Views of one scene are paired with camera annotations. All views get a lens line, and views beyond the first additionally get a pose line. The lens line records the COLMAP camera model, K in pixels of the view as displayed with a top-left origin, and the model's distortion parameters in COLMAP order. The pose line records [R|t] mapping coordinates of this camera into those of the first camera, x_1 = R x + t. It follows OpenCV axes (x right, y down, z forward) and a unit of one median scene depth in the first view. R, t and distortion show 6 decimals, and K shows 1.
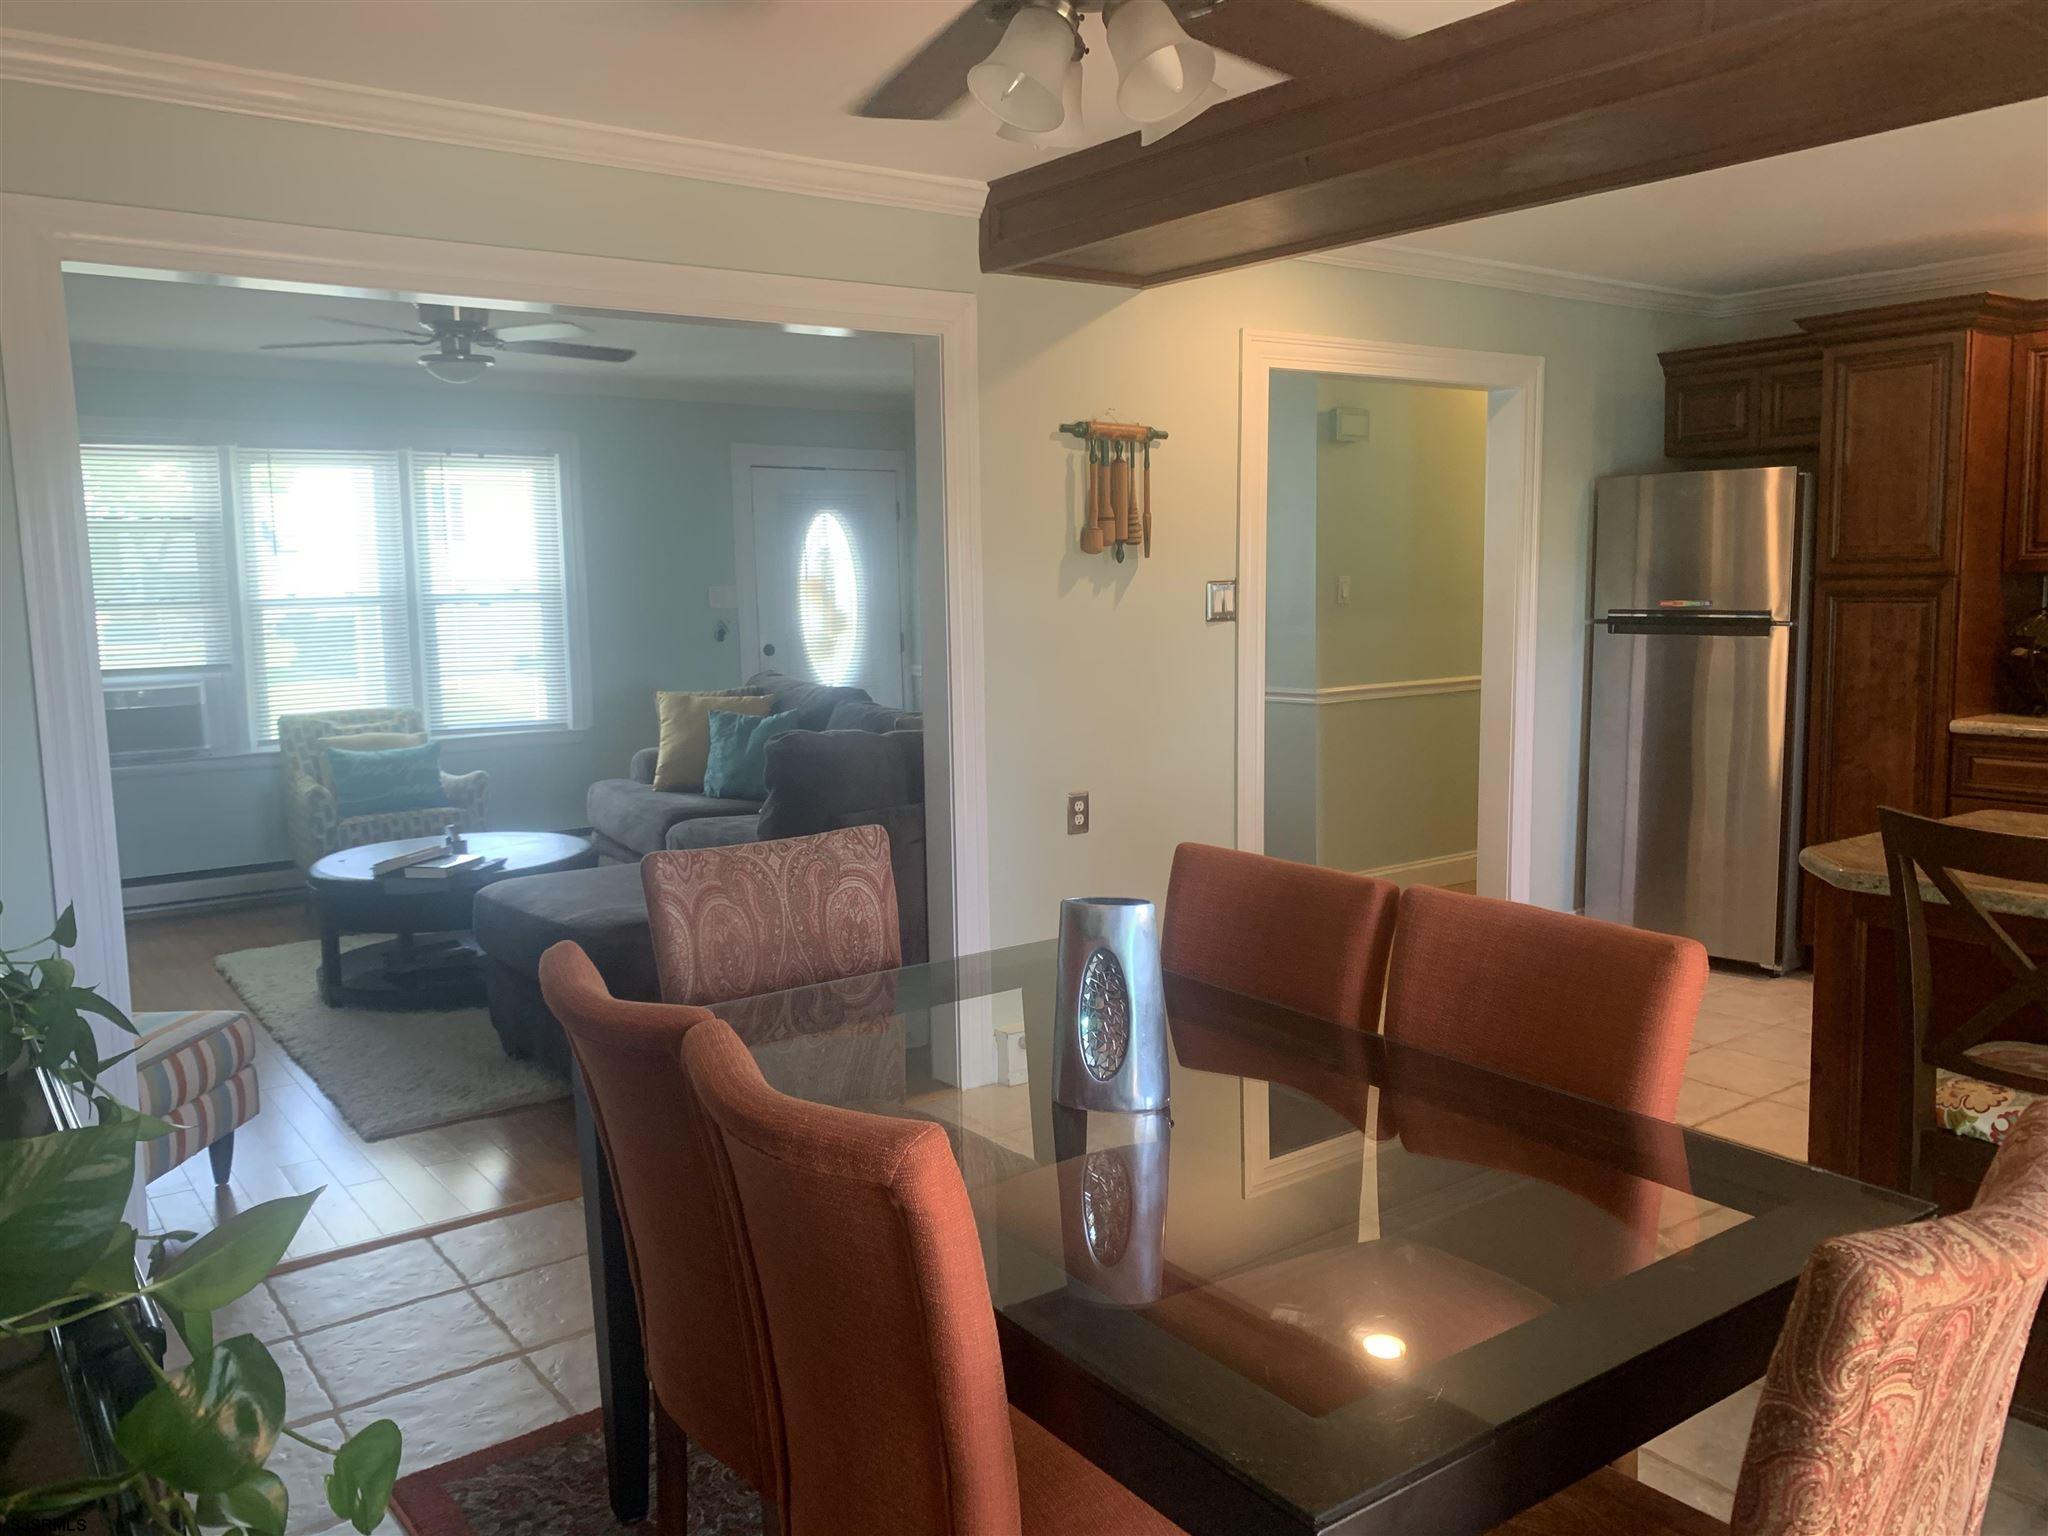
lens RADIAL K [[1600.9, 0, 1024.0], [0, 1600.9, 768.0], [0, 0, 1]] dist [0.061787, -0.093903]
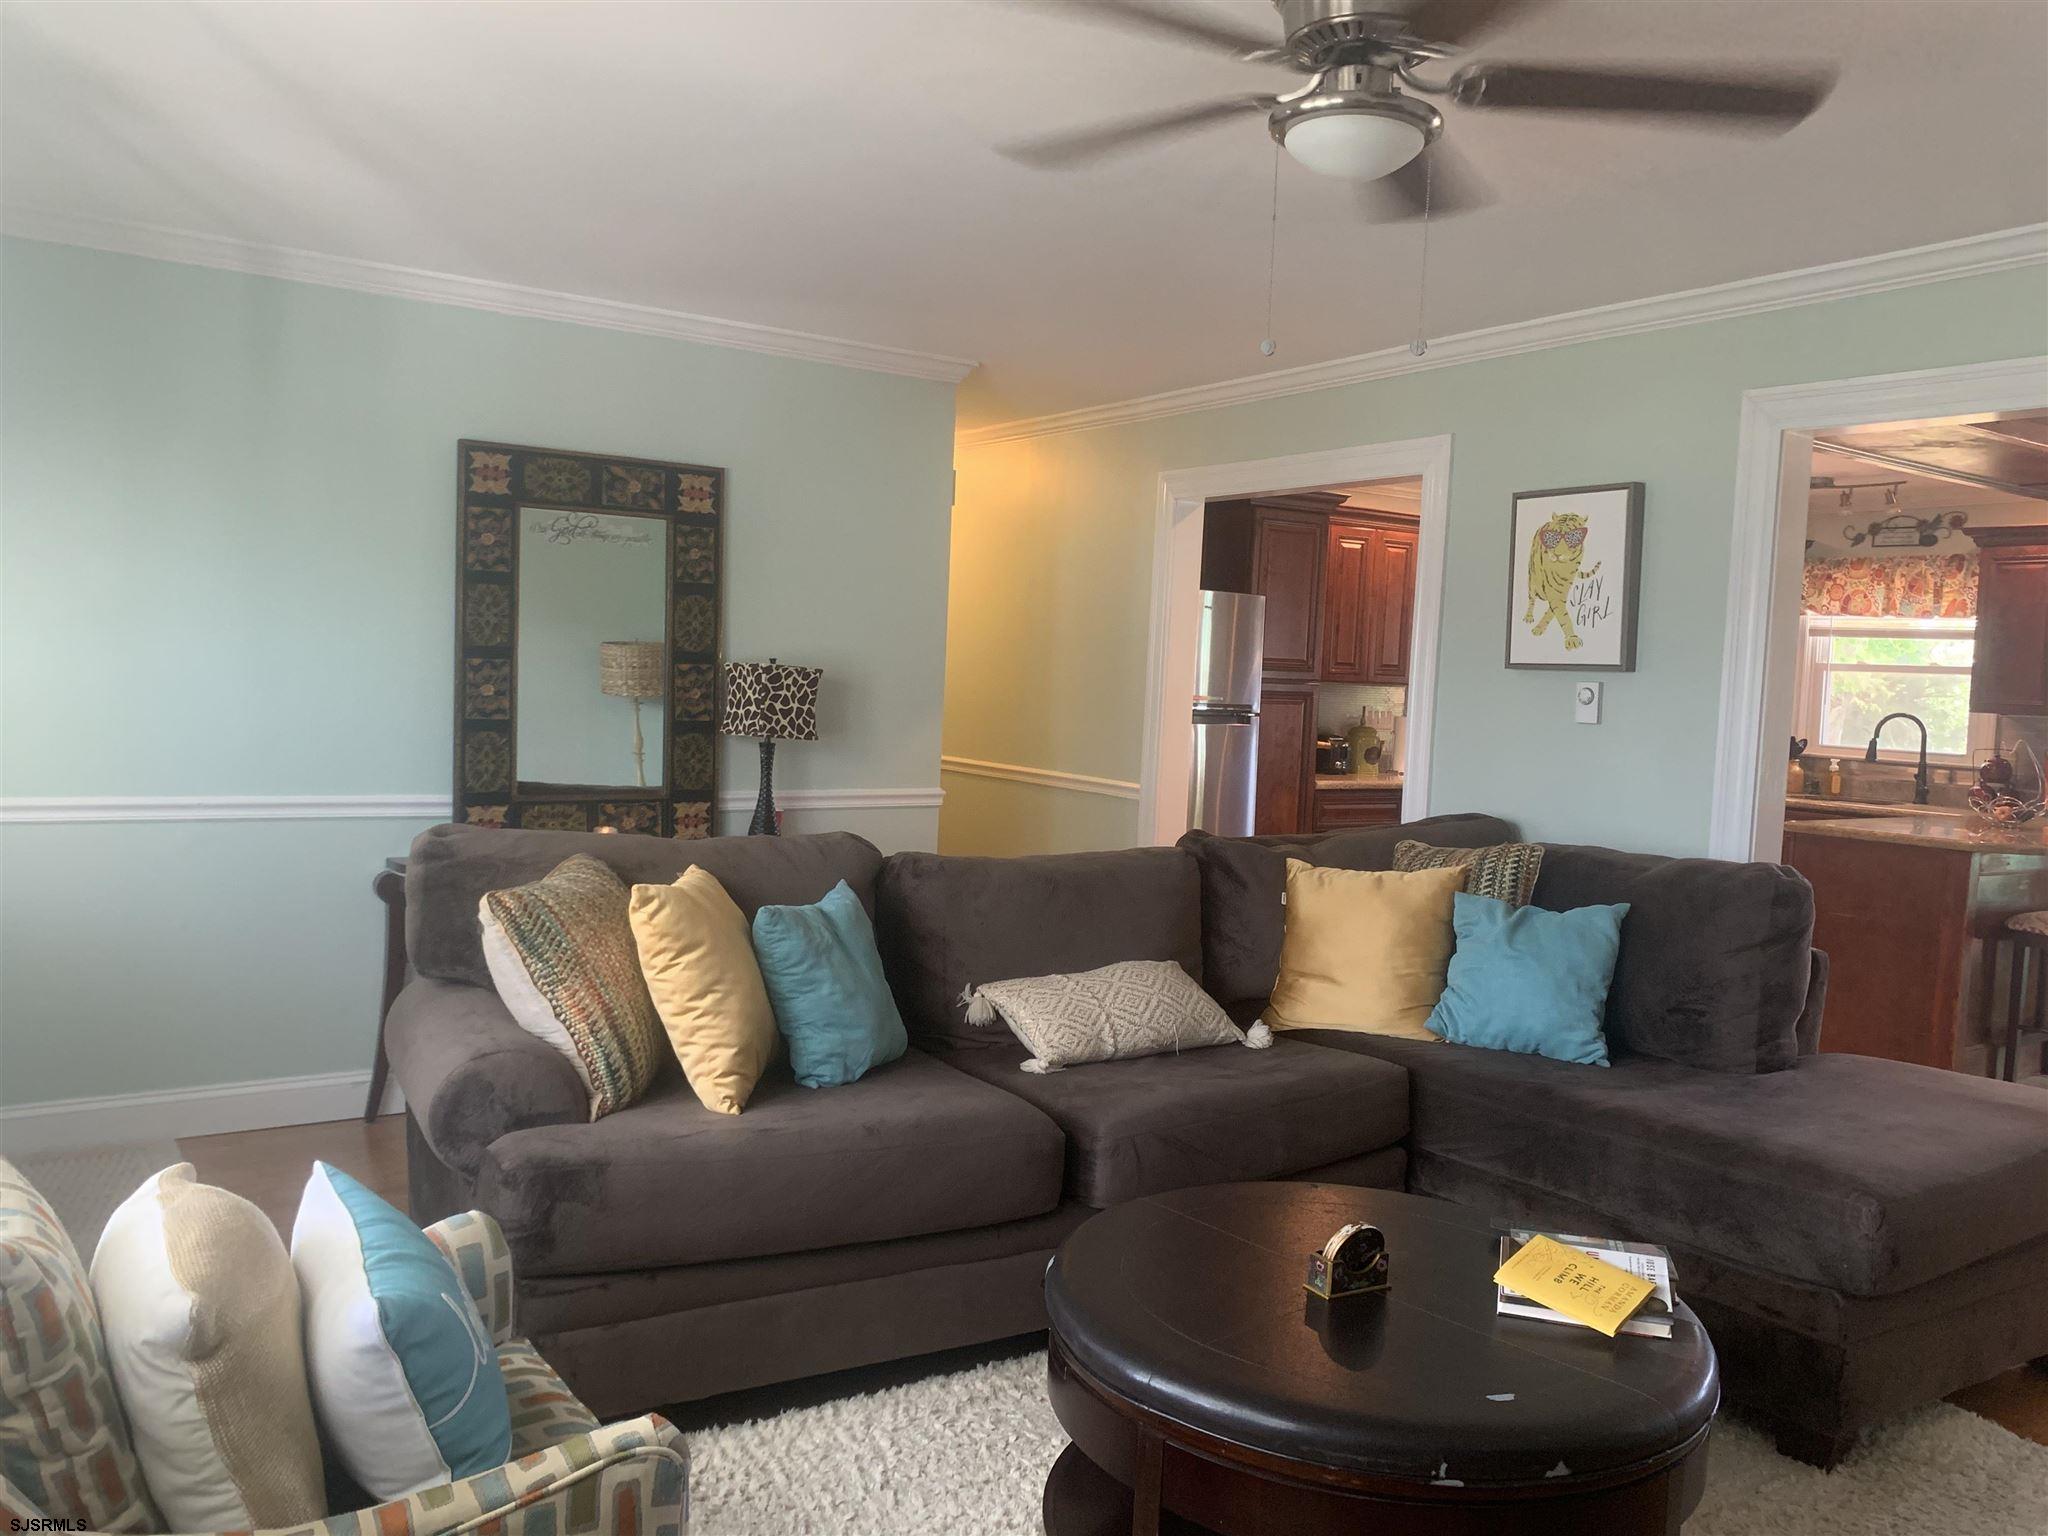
lens RADIAL K [[1588.0, 0, 1031.0], [0, 1588.0, 761.0], [0, 0, 1]] dist [0.010822, -0.015573]
pose [[0.048437, -0.038351, 0.998090, -0.809275], [0.076721, 0.996453, 0.034565, -0.109509], [-0.995875, 0.074900, 0.051208, 1.118271]]
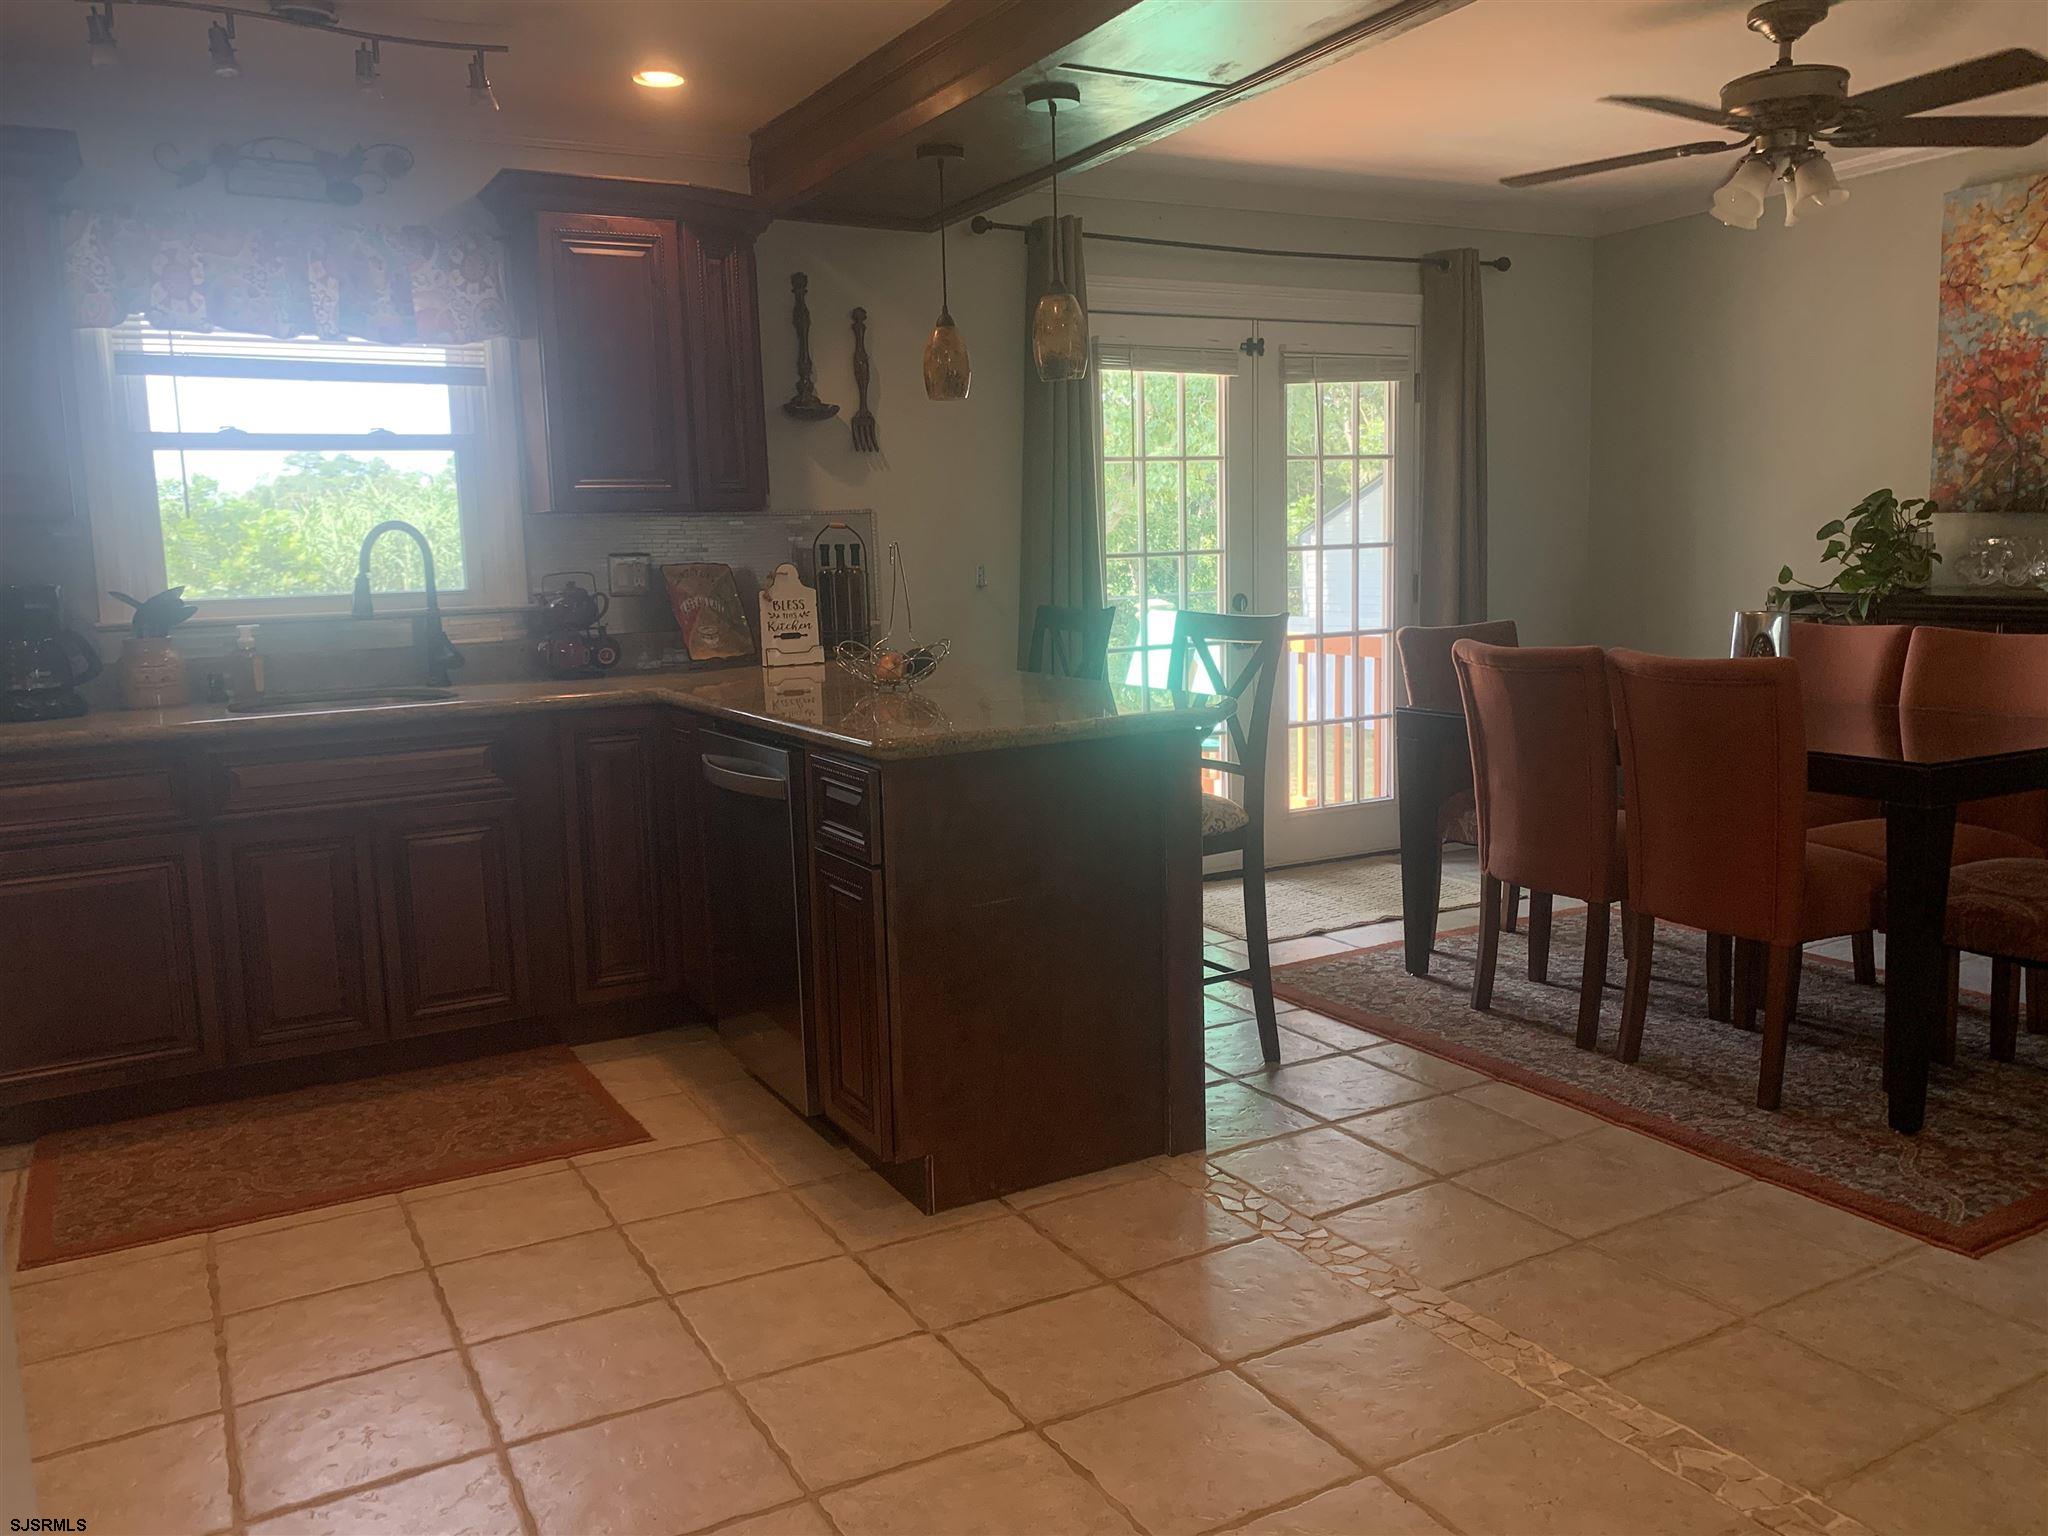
lens RADIAL K [[1588.0, 0, 1031.0], [0, 1588.0, 761.0], [0, 0, 1]] dist [0.010822, -0.015573]
pose [[-0.990510, 0.030009, 0.134122, 0.255451], [0.063504, 0.965384, 0.252982, -0.105572], [-0.121888, 0.259099, -0.958129, 1.129674]]
